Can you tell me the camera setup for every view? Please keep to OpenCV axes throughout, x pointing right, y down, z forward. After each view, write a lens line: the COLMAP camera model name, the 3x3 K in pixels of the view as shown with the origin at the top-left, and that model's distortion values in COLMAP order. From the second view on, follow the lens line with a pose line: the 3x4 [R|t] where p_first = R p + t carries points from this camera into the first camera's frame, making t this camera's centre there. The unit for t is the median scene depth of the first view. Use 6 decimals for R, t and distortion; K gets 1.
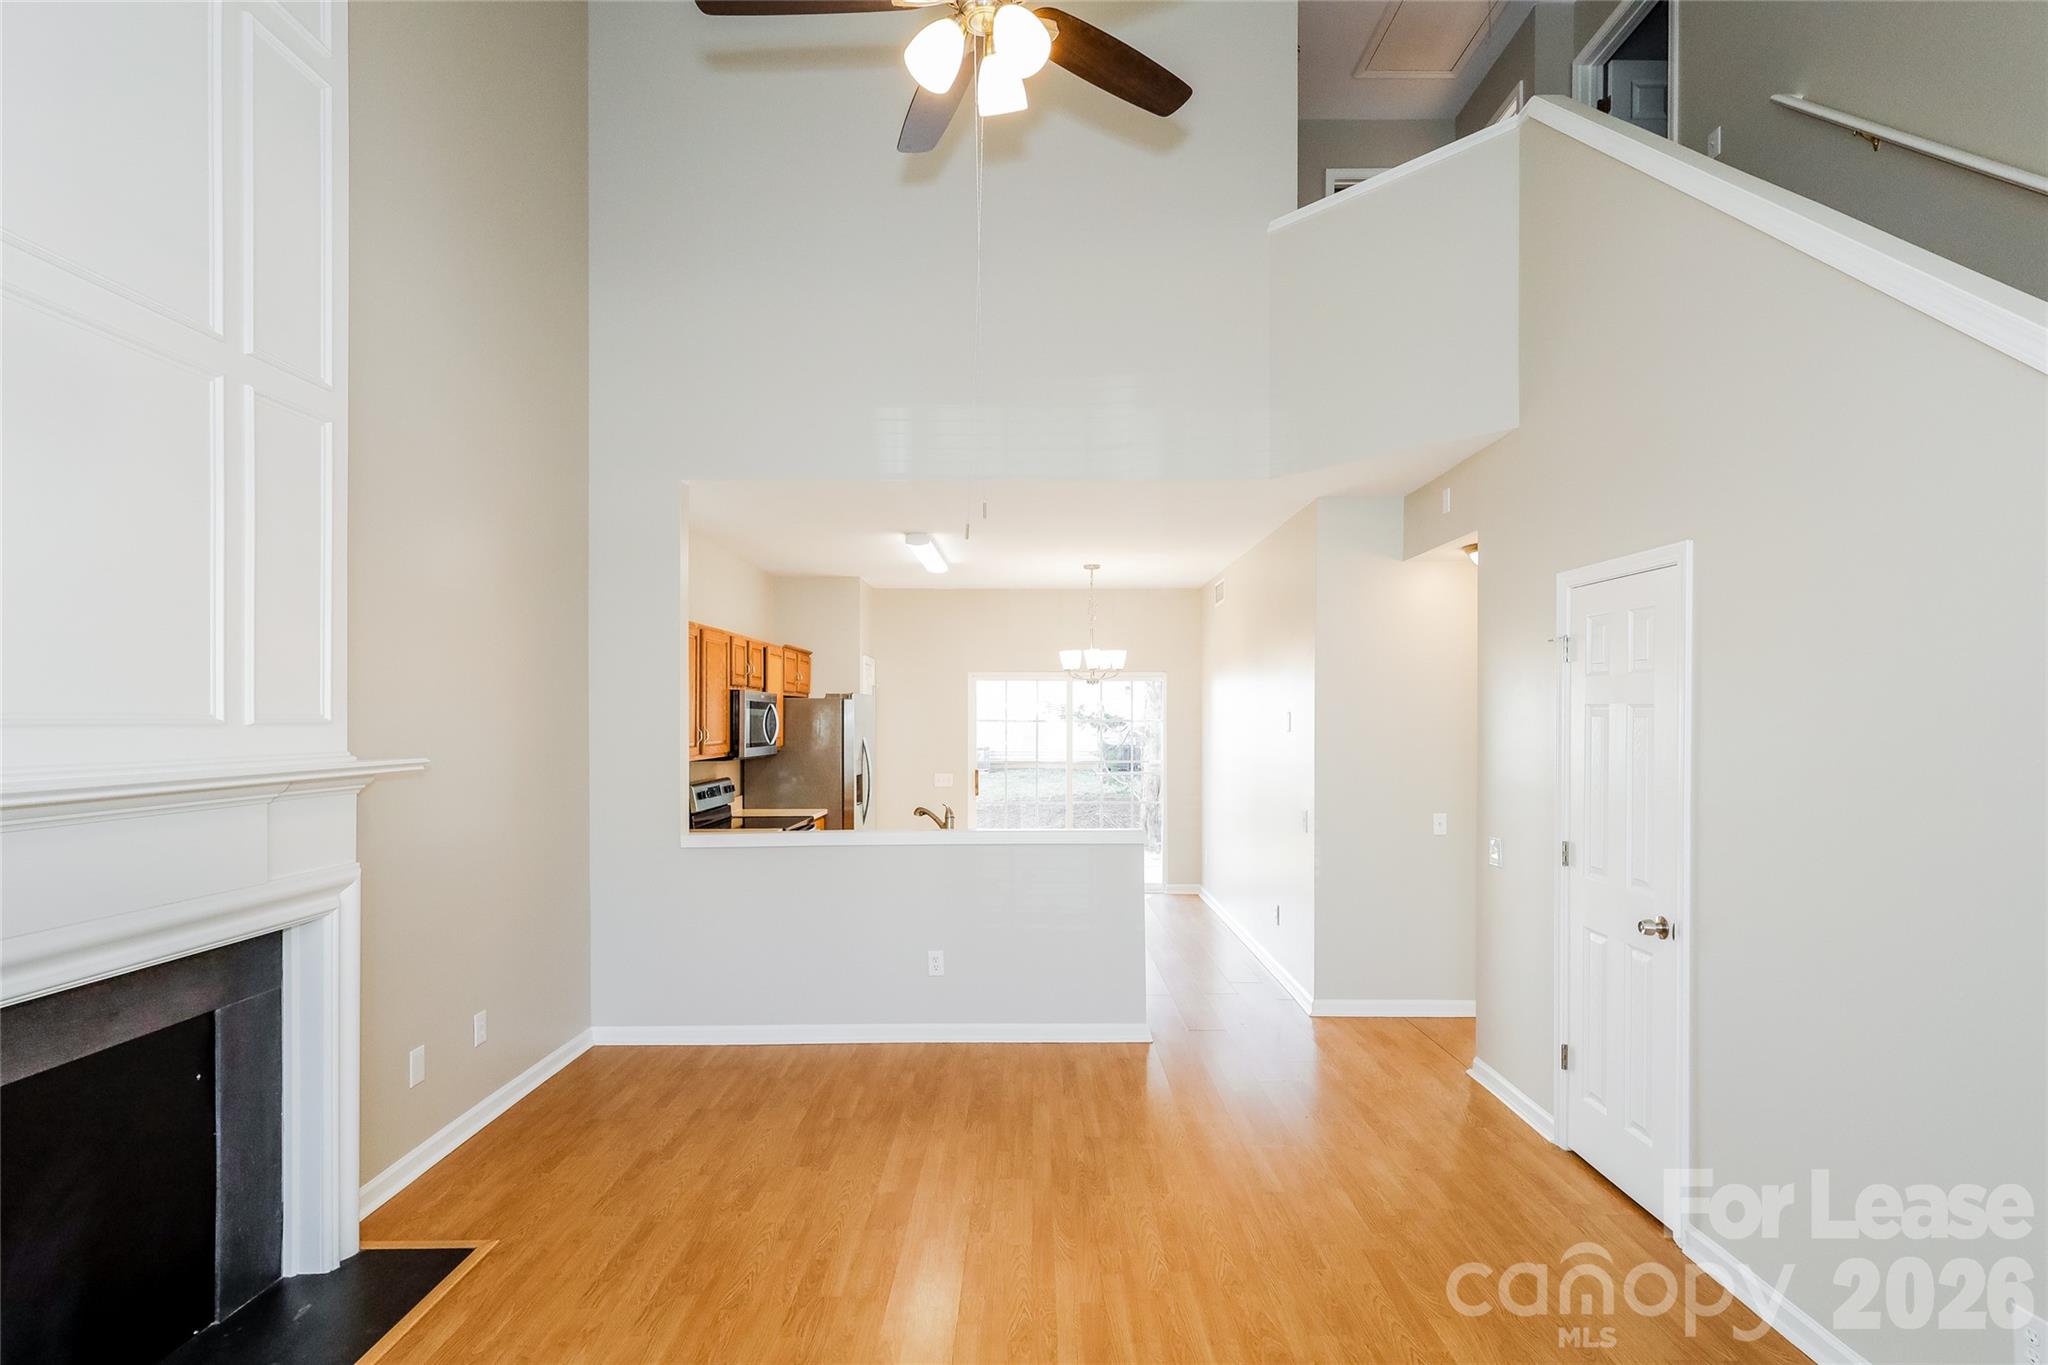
lens RADIAL K [[1013.2, 0, 1025.5], [0, 1013.2, 715.5], [0, 0, 1]] dist [0.006204, 0.000655]
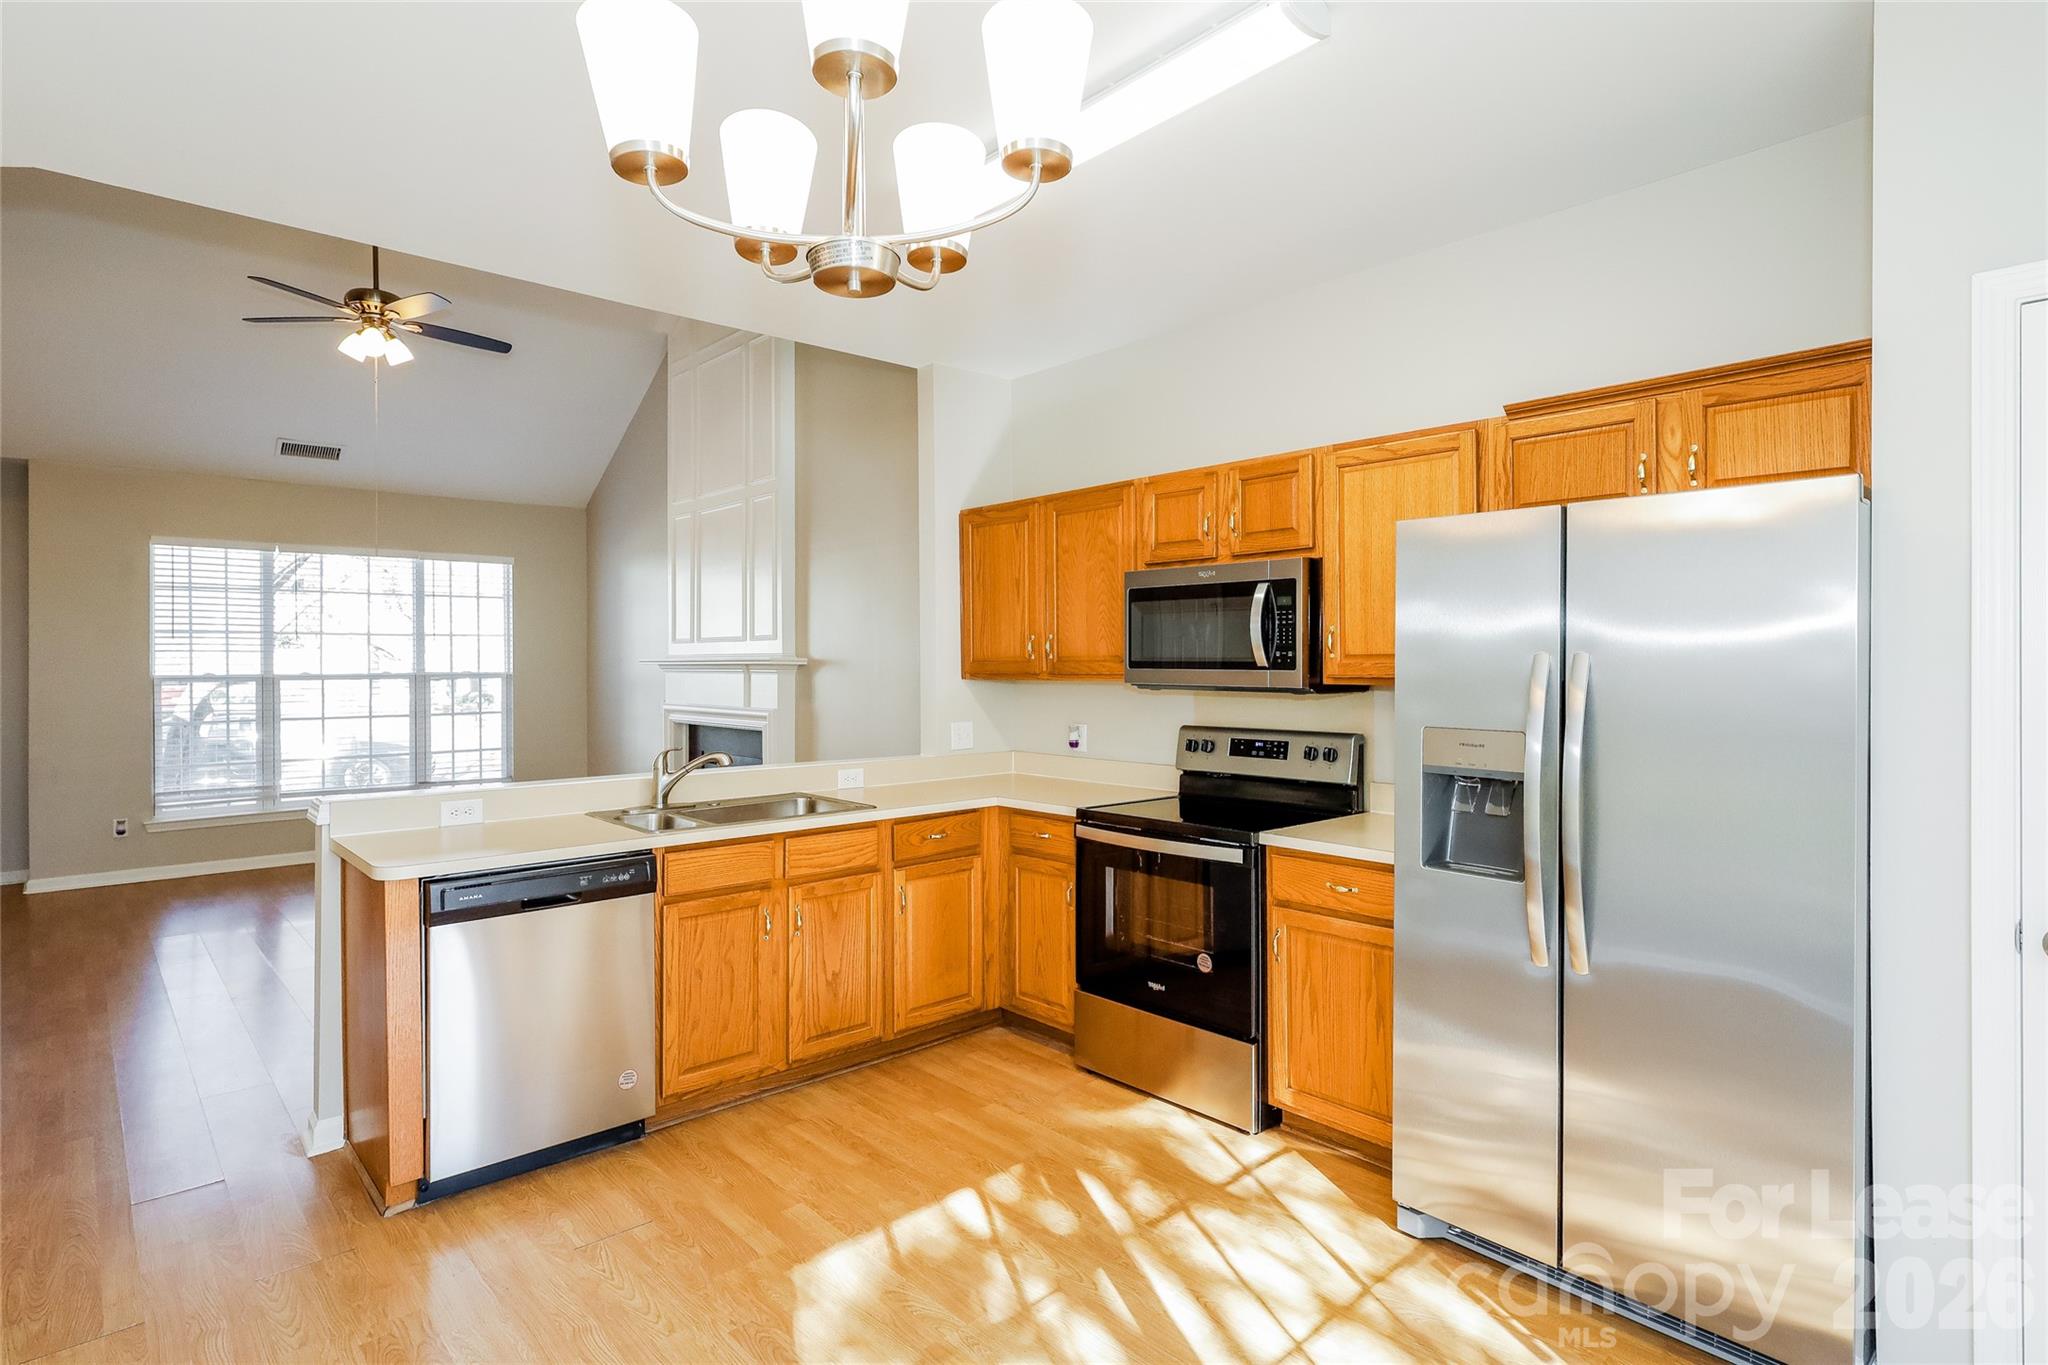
lens RADIAL K [[1039.7, 0, 1025.0], [0, 1039.7, 662.3], [0, 0, 1]] dist [0.002630, 0.000252]
pose [[-0.732900, 0.003104, -0.680330, 0.216247], [0.004120, 0.999992, 0.000124, 0.033221], [0.680324, -0.002712, -0.732906, 1.630936]]
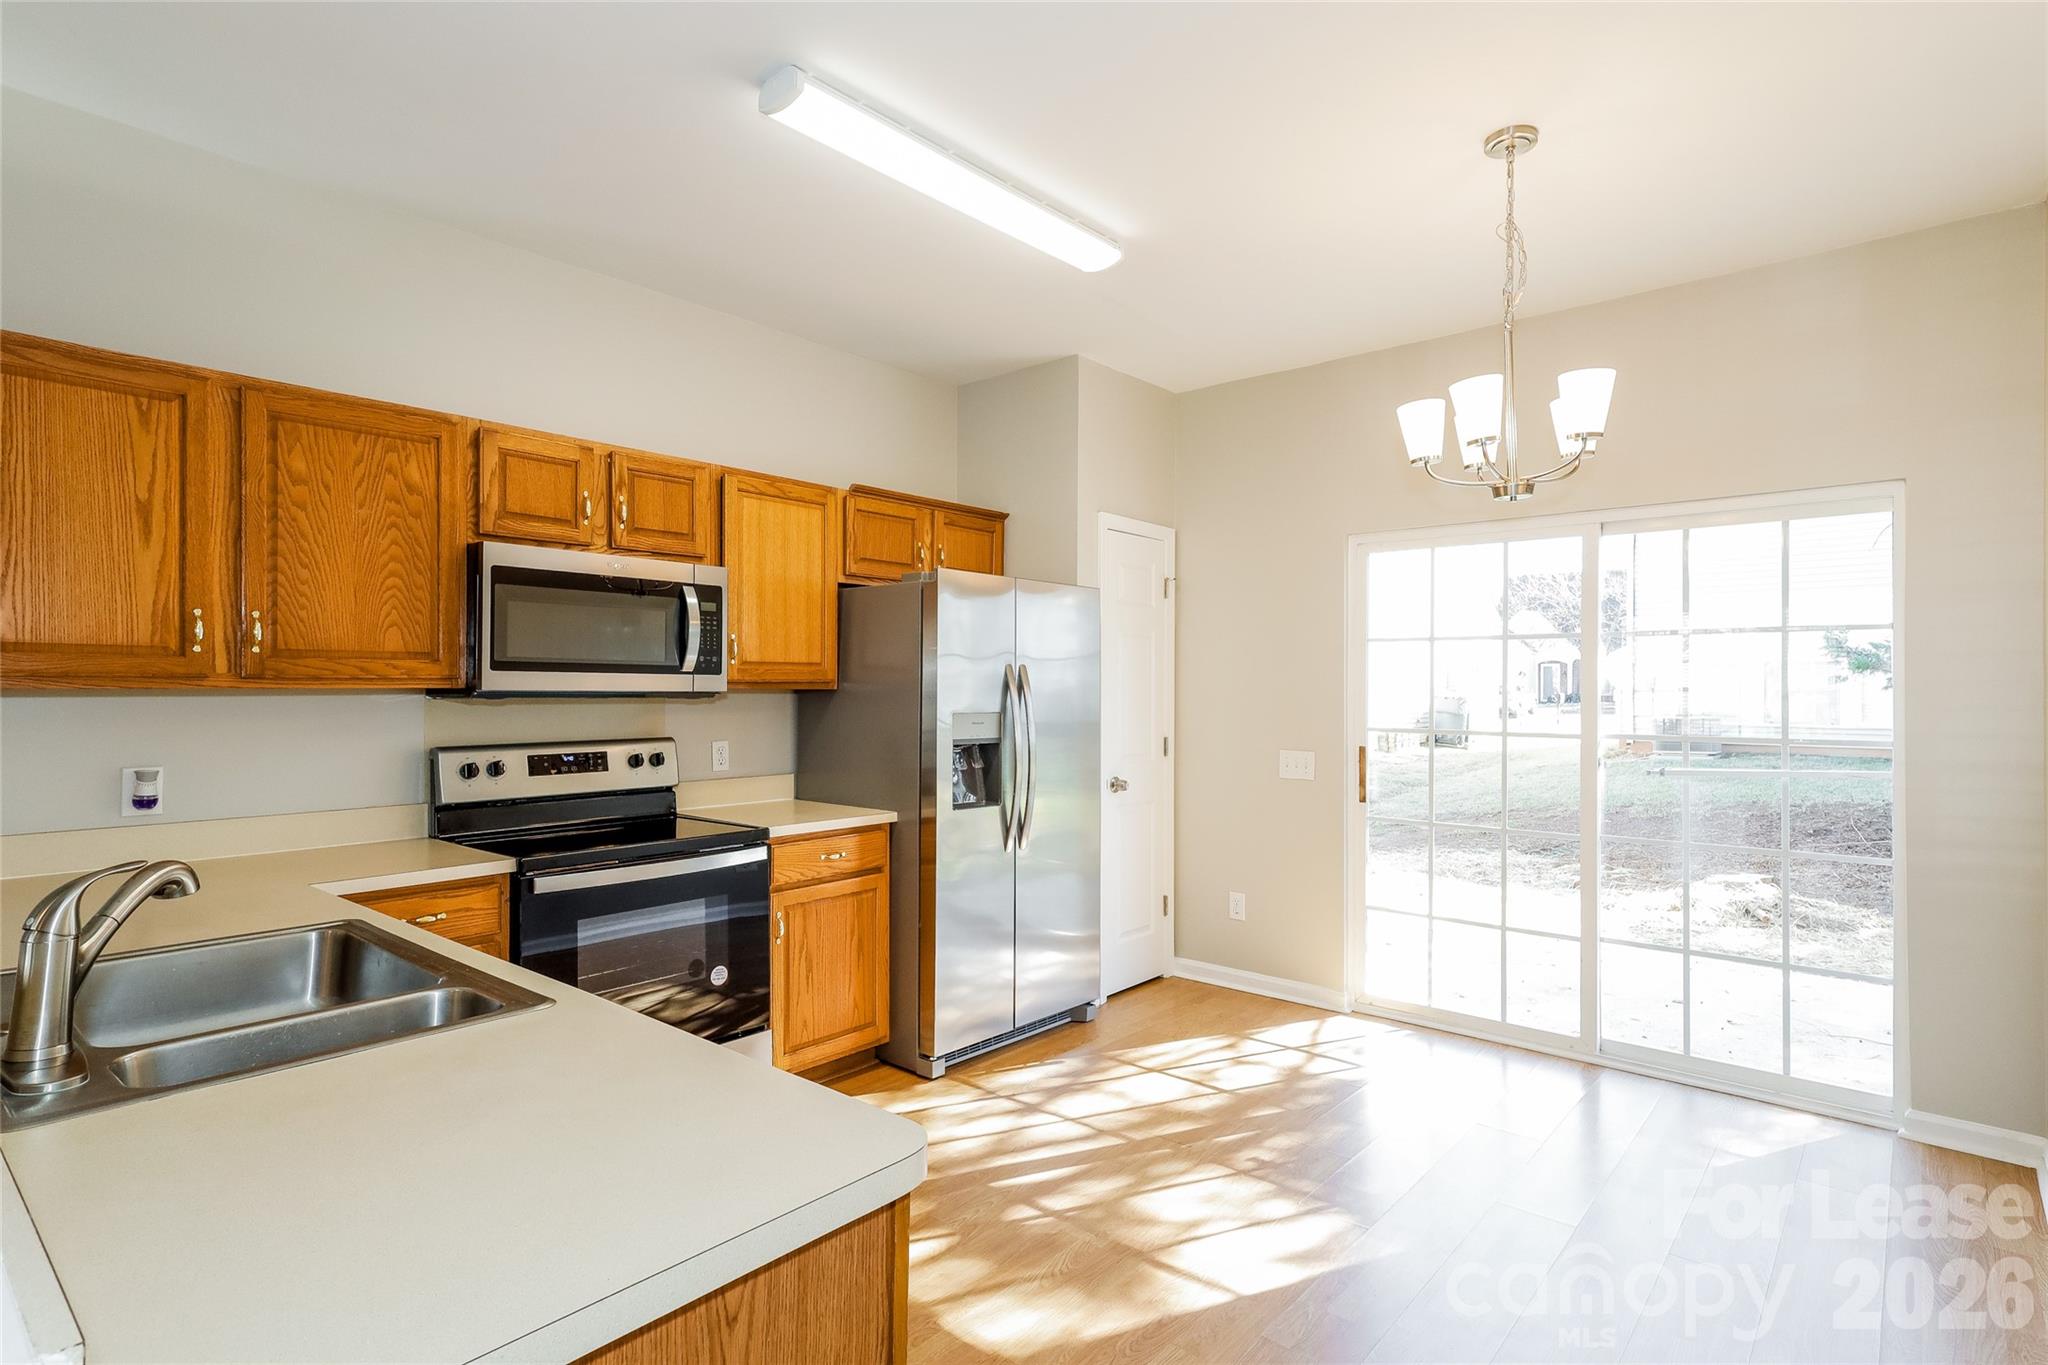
lens RADIAL K [[1022.8, 0, 1042.0], [0, 1022.8, 686.5], [0, 0, 1]] dist [0.013369, 0.000220]
pose [[0.761345, -0.000590, -0.648347, 0.240903], [-0.001421, 0.999996, -0.002579, 0.047131], [0.648346, 0.002885, 0.761340, 0.938983]]
